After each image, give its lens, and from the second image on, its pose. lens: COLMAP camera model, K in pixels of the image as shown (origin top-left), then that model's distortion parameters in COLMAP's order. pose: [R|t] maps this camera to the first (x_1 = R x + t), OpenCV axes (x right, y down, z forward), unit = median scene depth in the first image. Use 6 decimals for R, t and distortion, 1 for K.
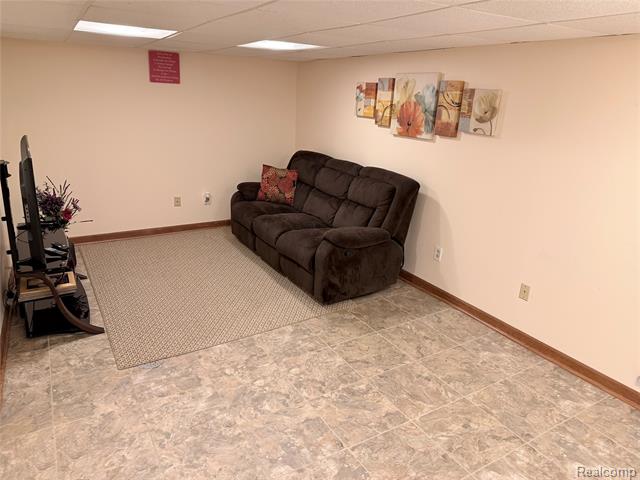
lens RADIAL K [[454.6, 0, 320.0], [0, 454.6, 240.0], [0, 0, 1]] dist [0.074851, -0.120656]
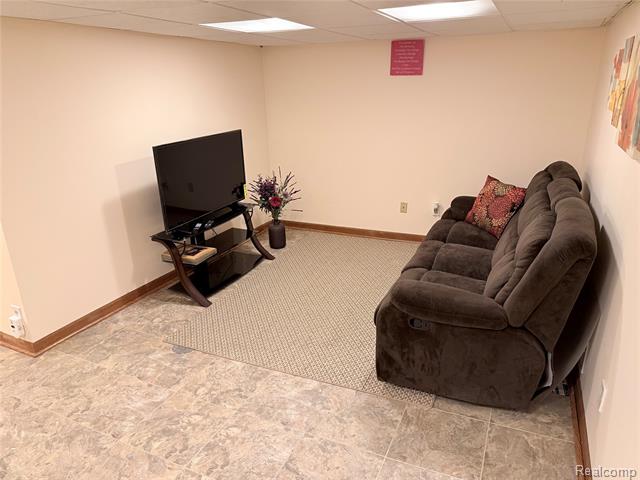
lens RADIAL K [[454.6, 0, 320.0], [0, 454.6, 240.0], [0, 0, 1]] dist [0.074851, -0.120656]
pose [[0.547405, 0.217767, -0.808038, 0.487973], [-0.213512, 0.969939, 0.116756, -0.131046], [0.809173, 0.108613, 0.577445, 0.508411]]
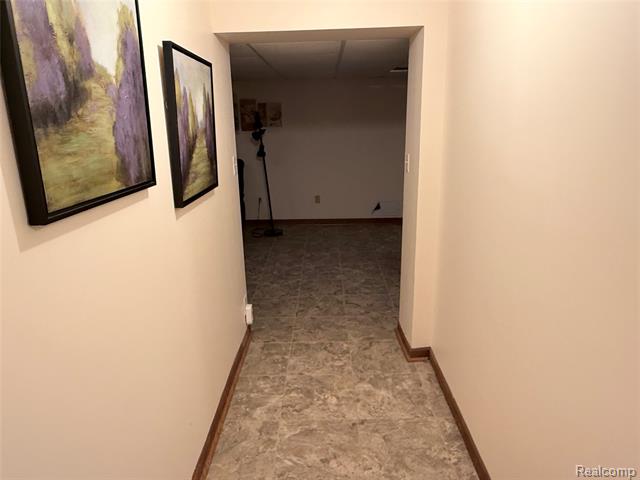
lens RADIAL K [[428.3, 0, 320.0], [0, 428.3, 240.0], [0, 0, 1]] dist [0.000050, -0.000031]
pose [[0.535169, -0.306014, 0.787369, -1.017319], [0.316304, 0.936863, 0.149127, 0.002141], [-0.783292, 0.169240, 0.598174, -0.111761]]
